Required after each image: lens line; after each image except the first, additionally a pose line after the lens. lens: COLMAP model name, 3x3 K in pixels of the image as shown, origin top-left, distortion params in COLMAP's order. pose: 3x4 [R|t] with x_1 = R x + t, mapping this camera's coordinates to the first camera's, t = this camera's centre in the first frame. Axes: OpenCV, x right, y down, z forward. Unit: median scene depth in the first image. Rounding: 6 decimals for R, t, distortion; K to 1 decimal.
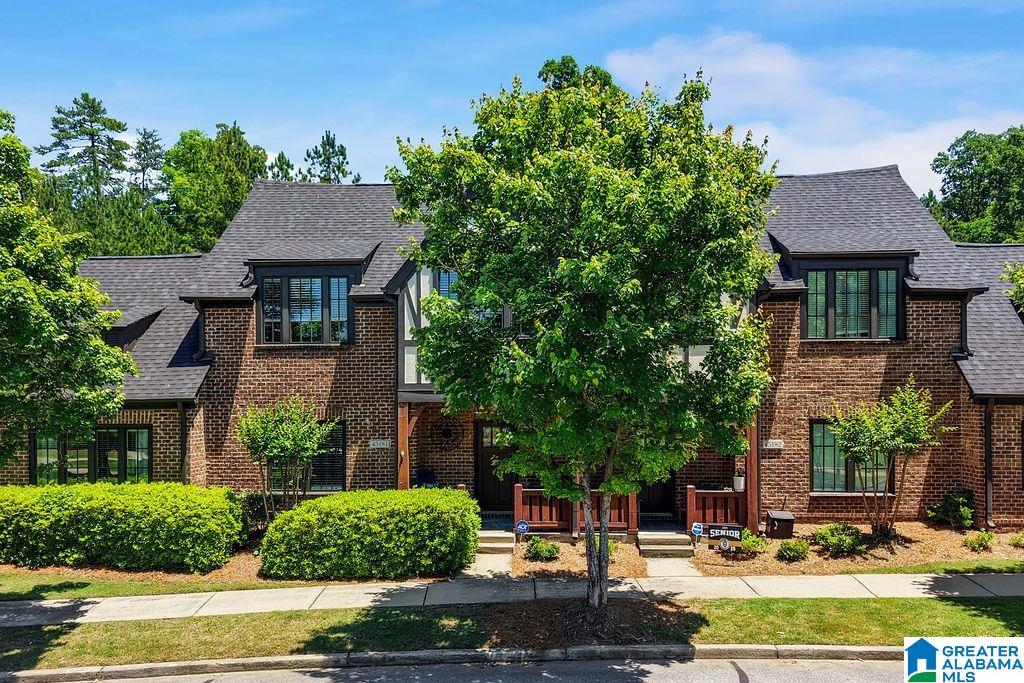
lens RADIAL K [[811.9, 0, 504.6], [0, 811.9, 357.3], [0, 0, 1]] dist [0.022049, -0.029614]
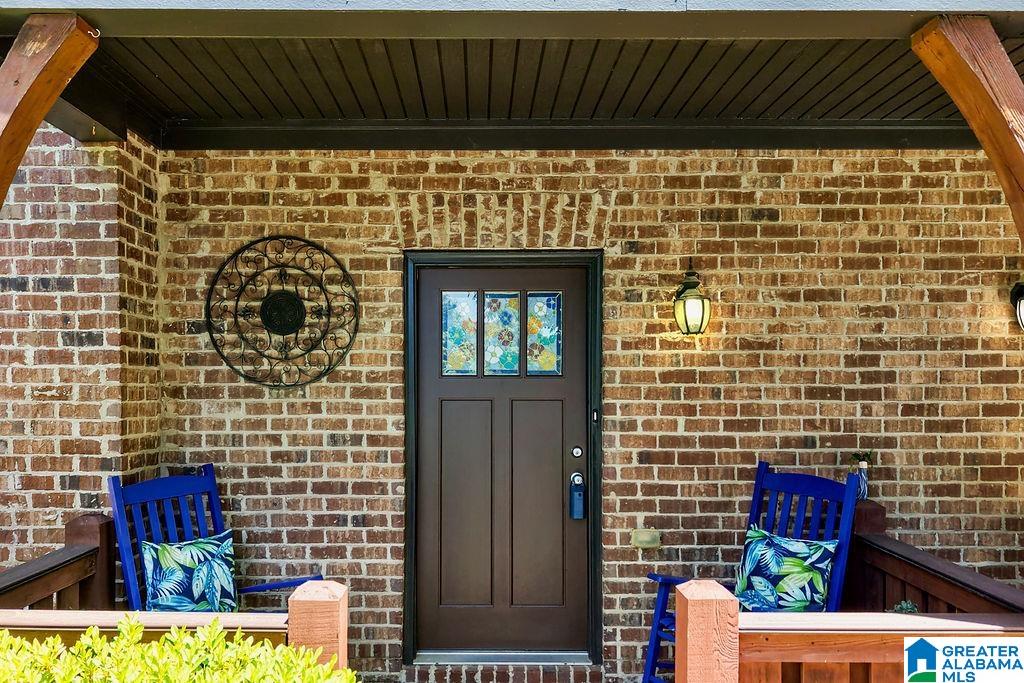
lens RADIAL K [[804.5, 0, 480.8], [0, 804.5, 372.7], [0, 0, 1]] dist [0.032361, -0.058224]
pose [[0.997573, 0.009285, 0.069011, -0.037118], [-0.011861, 0.999244, 0.037022, 0.119506], [-0.068615, -0.037751, 0.996929, 0.911300]]
